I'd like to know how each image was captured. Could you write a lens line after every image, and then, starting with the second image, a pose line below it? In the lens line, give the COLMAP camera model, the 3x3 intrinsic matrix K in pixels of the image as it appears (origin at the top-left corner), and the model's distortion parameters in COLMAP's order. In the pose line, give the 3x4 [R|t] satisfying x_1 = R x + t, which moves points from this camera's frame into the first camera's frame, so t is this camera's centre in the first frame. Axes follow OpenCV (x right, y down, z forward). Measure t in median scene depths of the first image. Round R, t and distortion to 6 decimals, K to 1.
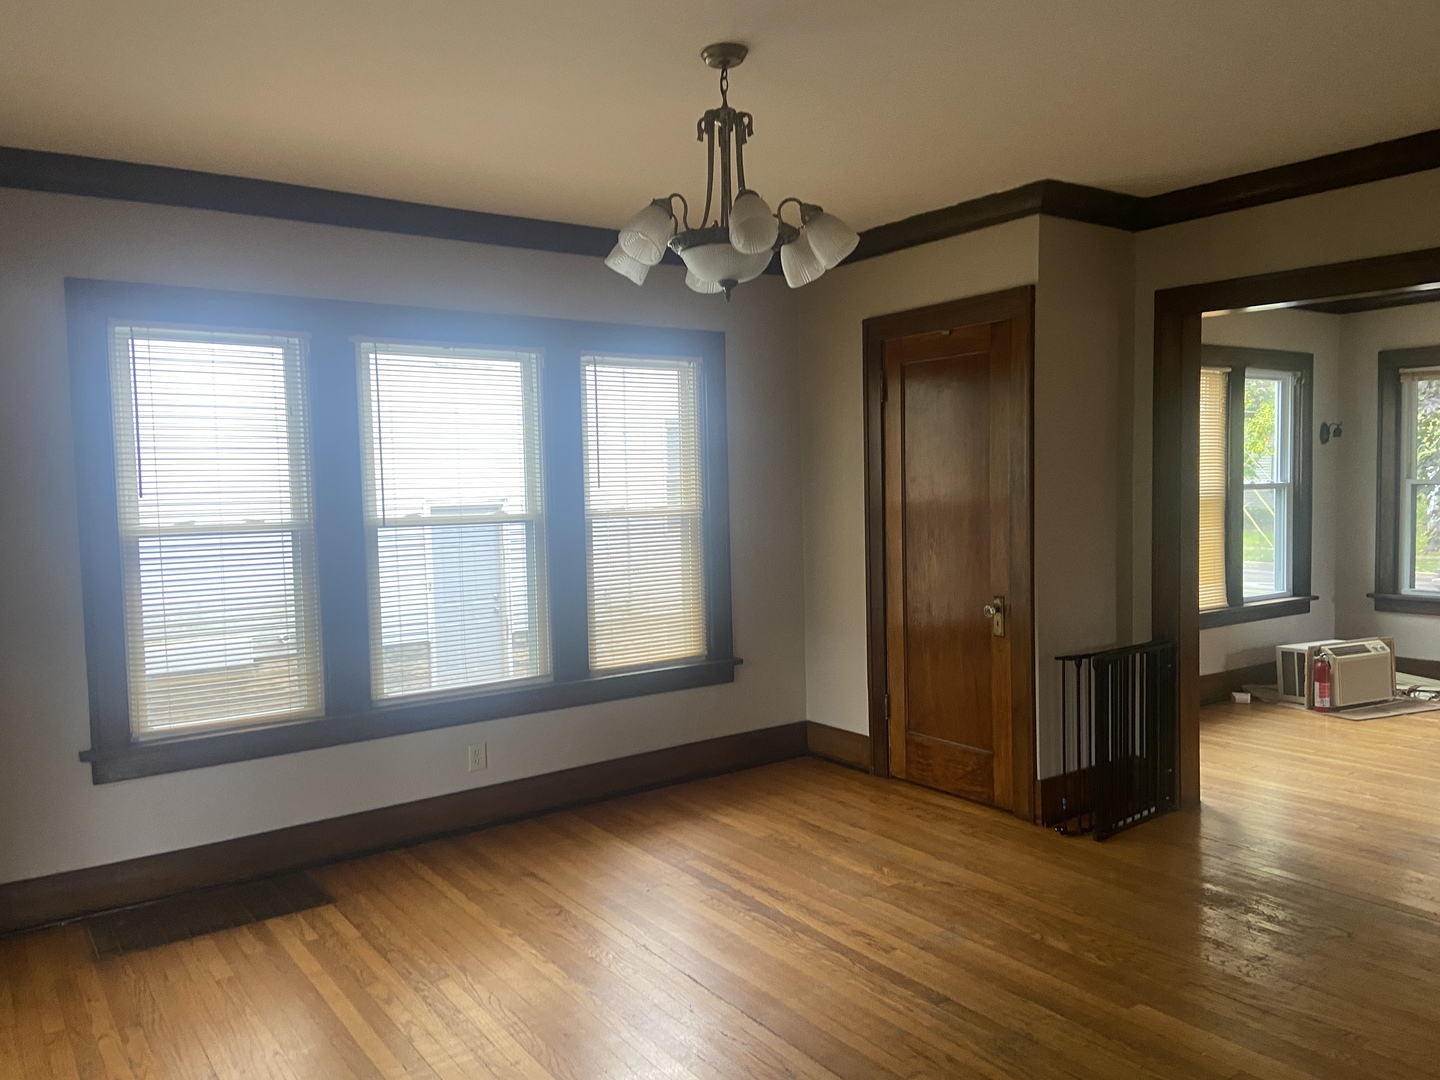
lens RADIAL K [[1093.8, 0, 720.0], [0, 1093.8, 540.0], [0, 0, 1]] dist [0.032950, -0.000629]
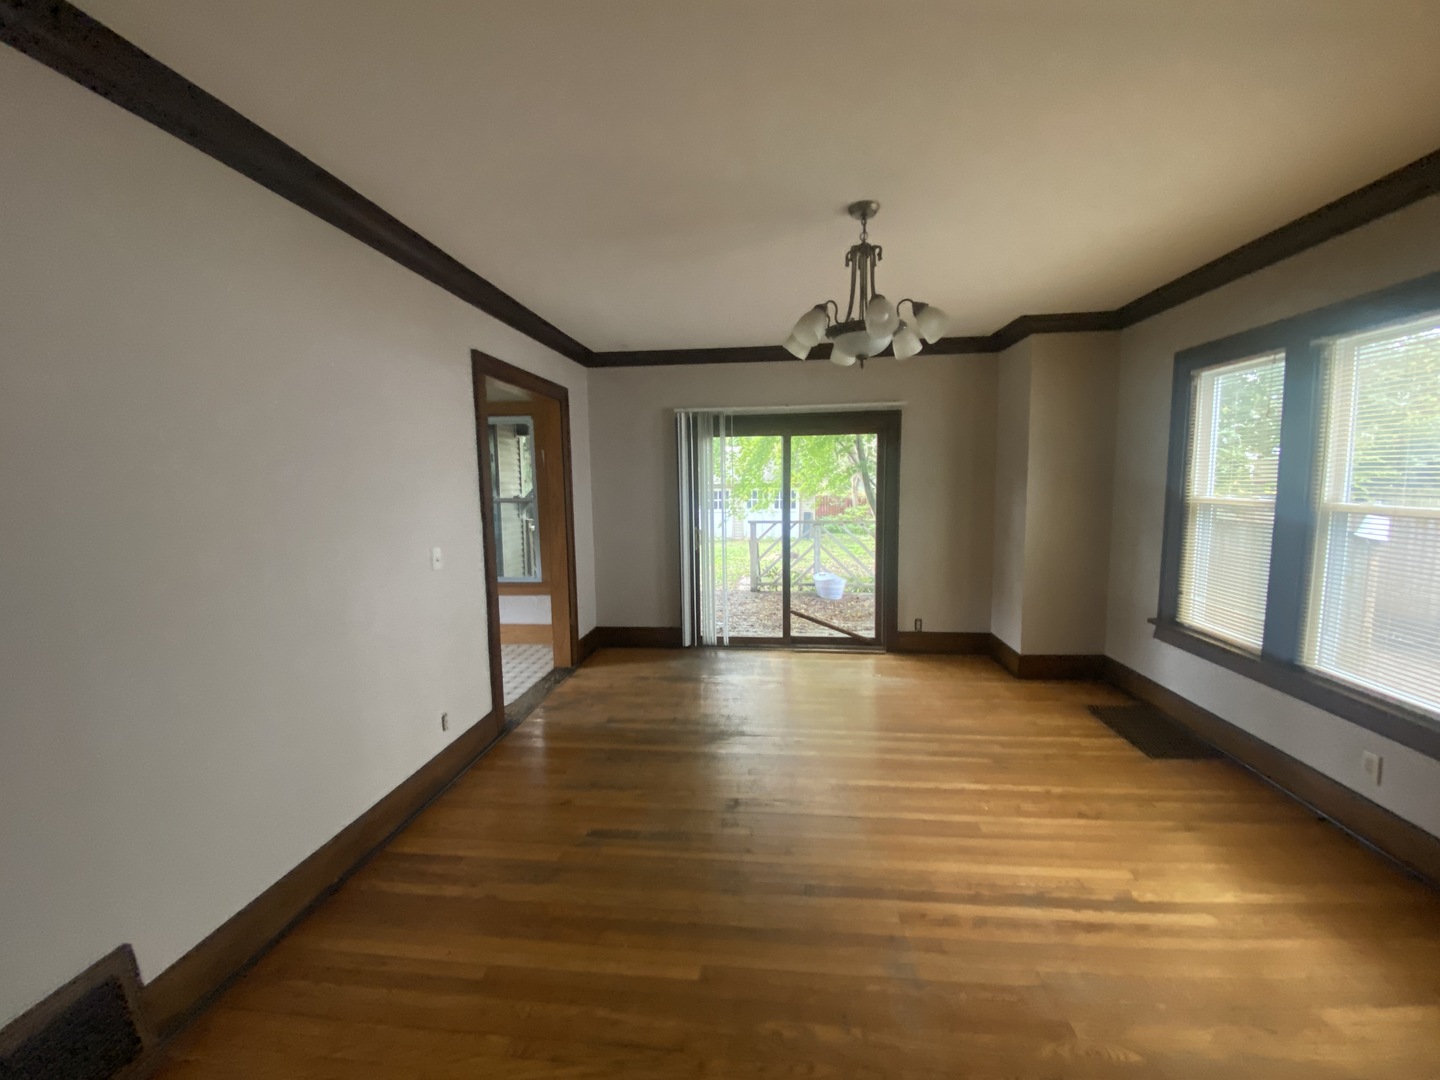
lens RADIAL K [[583.0, 0, 708.1], [0, 583.0, 533.0], [0, 0, 1]] dist [-0.000028, -0.000076]
pose [[-0.667940, 0.109485, -0.736117, 0.617872], [-0.016298, 0.986730, 0.161549, -0.088723], [0.744037, 0.119902, -0.657292, 1.099280]]
